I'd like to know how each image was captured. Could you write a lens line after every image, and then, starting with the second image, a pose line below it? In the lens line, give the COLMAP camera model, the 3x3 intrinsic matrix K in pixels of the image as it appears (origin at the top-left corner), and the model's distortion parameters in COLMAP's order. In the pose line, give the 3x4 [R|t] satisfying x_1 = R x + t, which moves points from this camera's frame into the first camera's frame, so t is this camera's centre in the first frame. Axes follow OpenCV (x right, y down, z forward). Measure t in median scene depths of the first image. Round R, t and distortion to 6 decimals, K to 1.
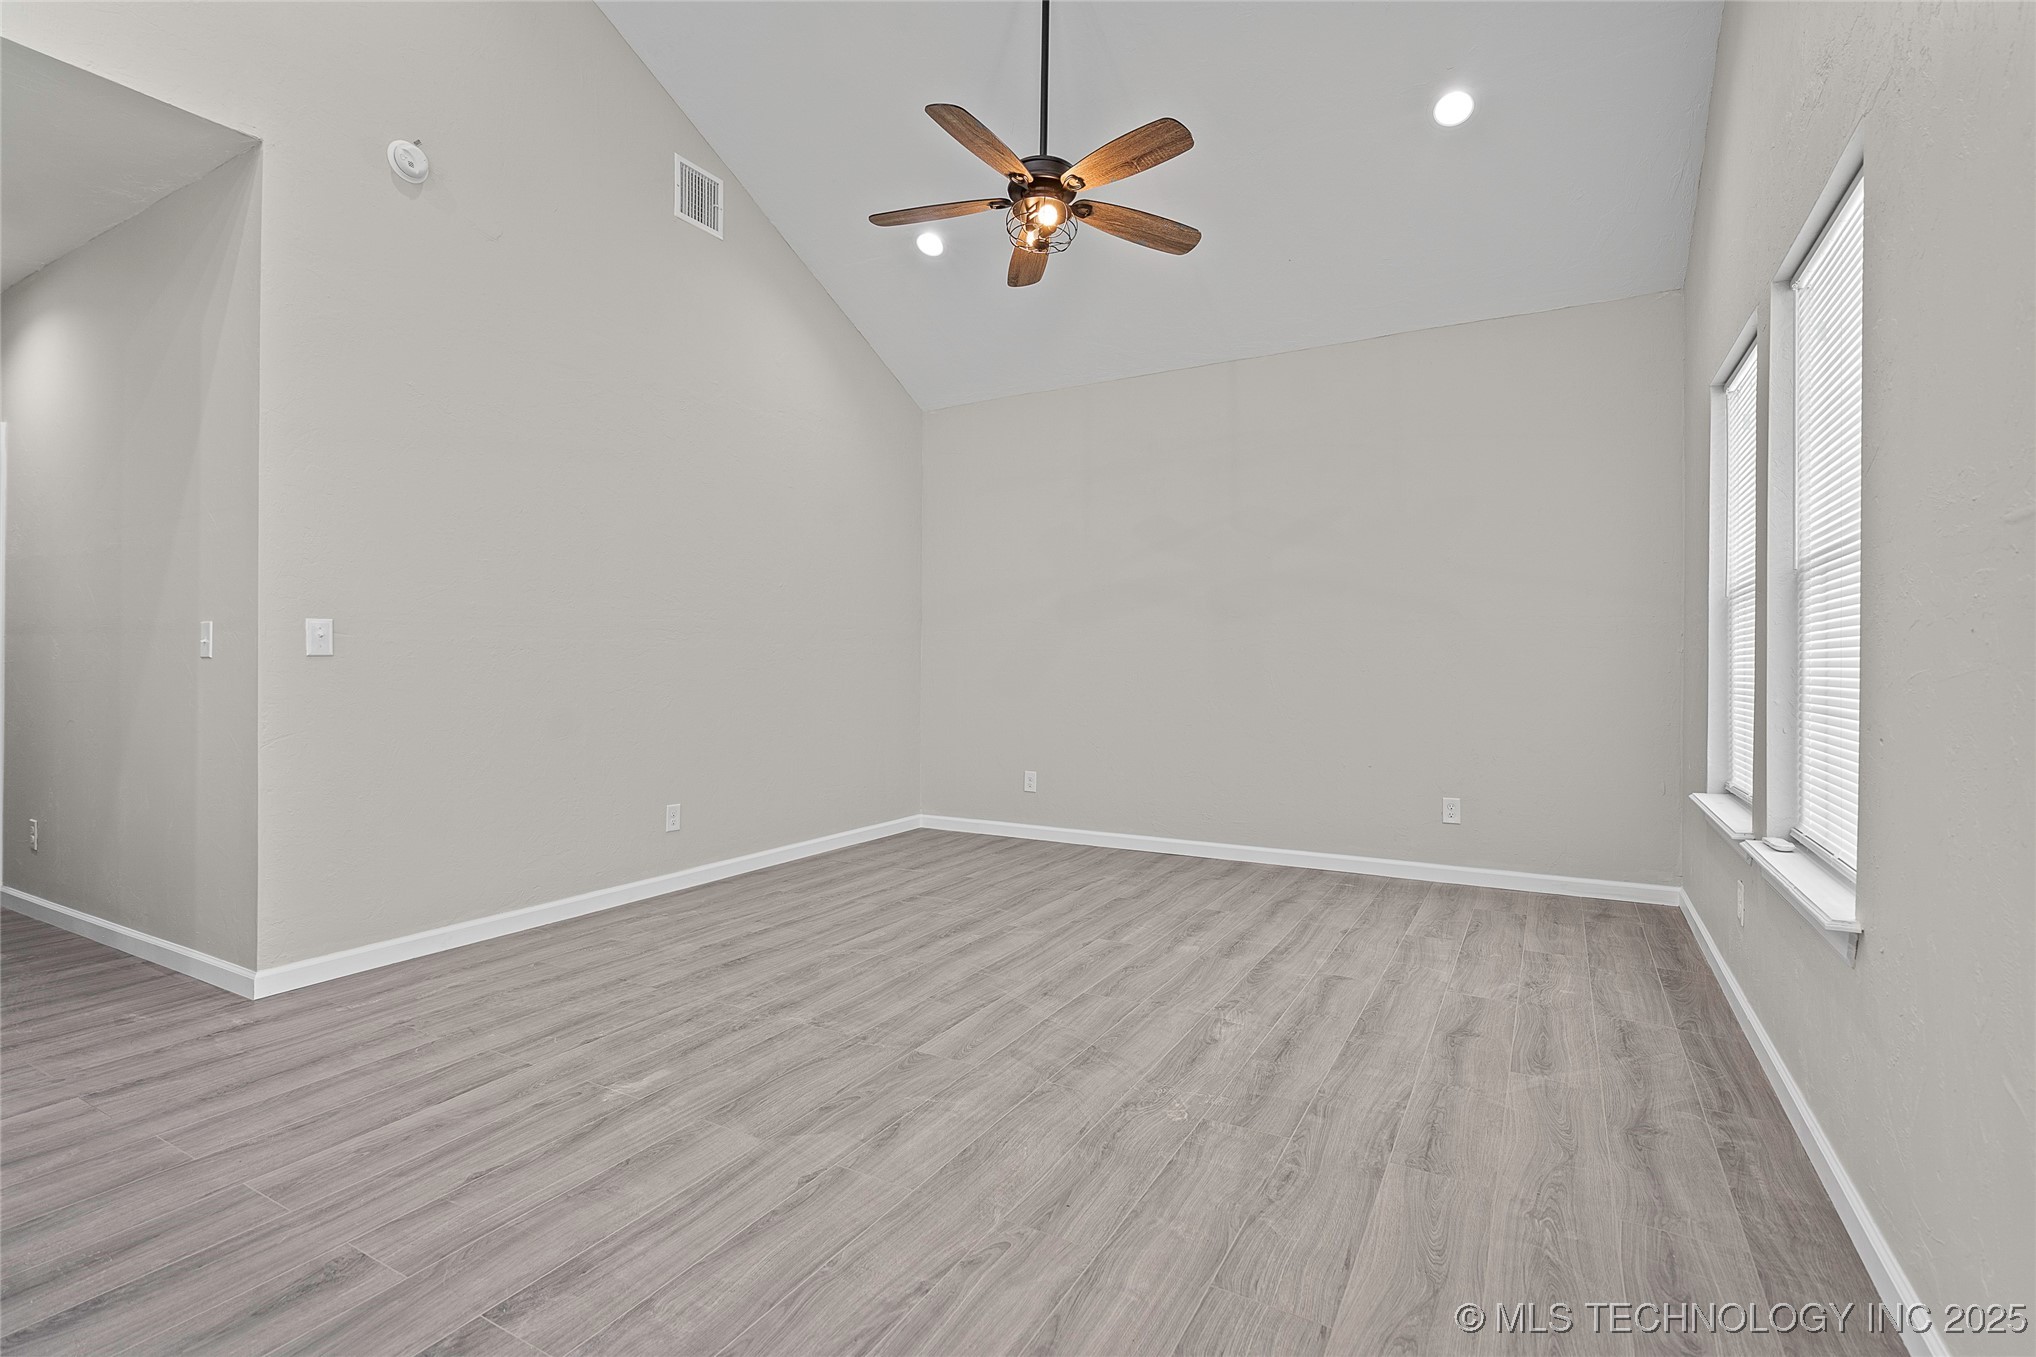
lens RADIAL K [[947.9, 0, 1012.8], [0, 947.9, 667.6], [0, 0, 1]] dist [-0.005931, 0.002744]
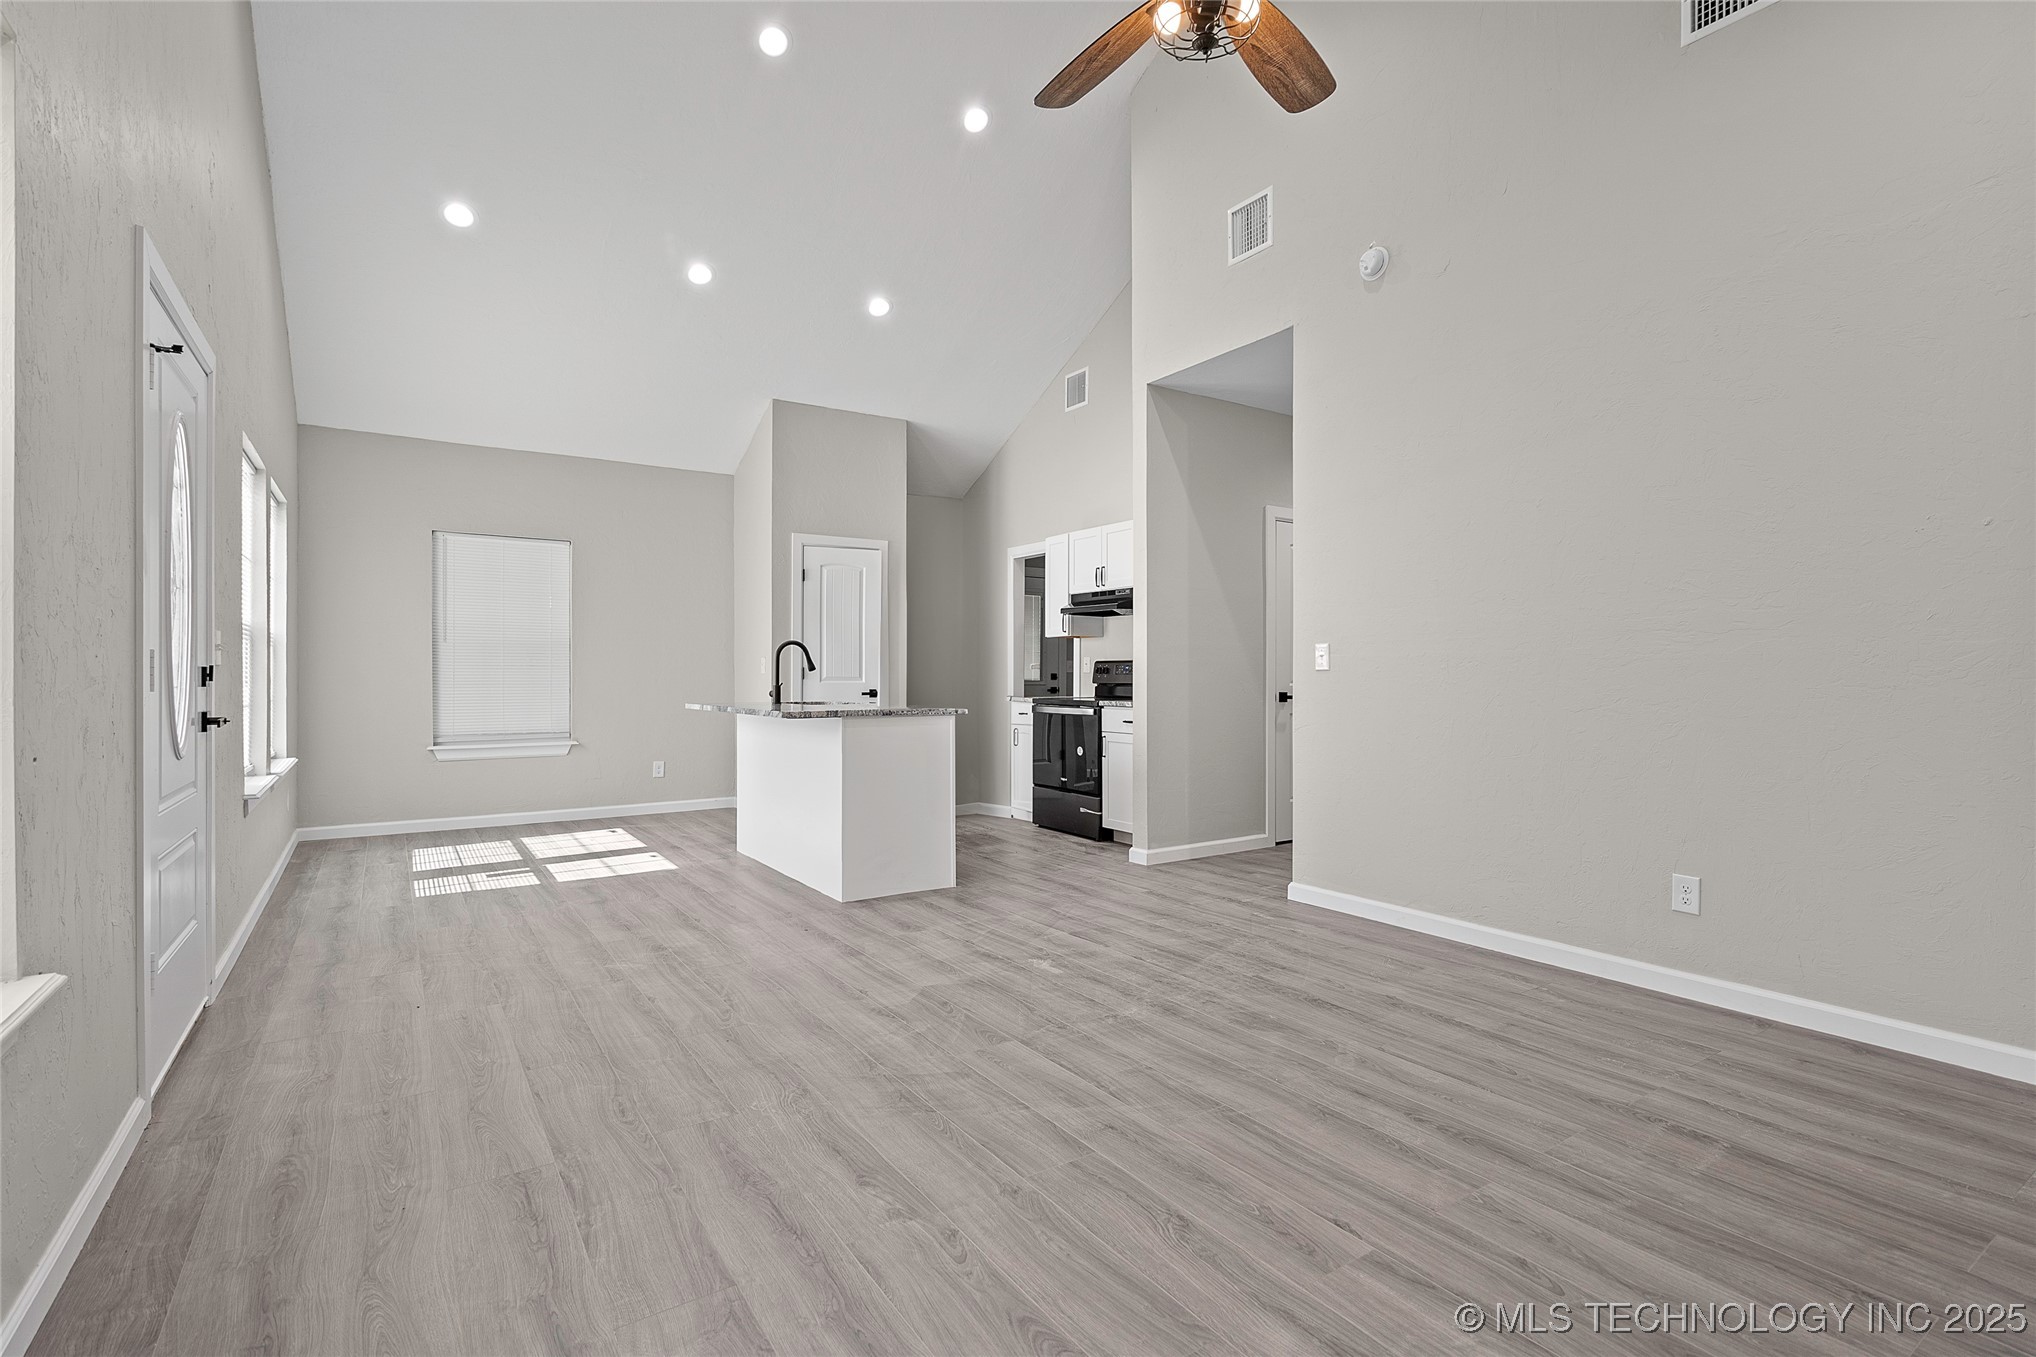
lens RADIAL K [[947.9, 0, 1024.8], [0, 947.9, 672.3], [0, 0, 1]] dist [-0.005931, 0.002744]
pose [[-0.441692, -0.001689, -0.897165, 0.836677], [-0.004202, 0.999991, 0.000187, -0.010259], [0.897157, 0.003853, -0.441695, 1.458909]]
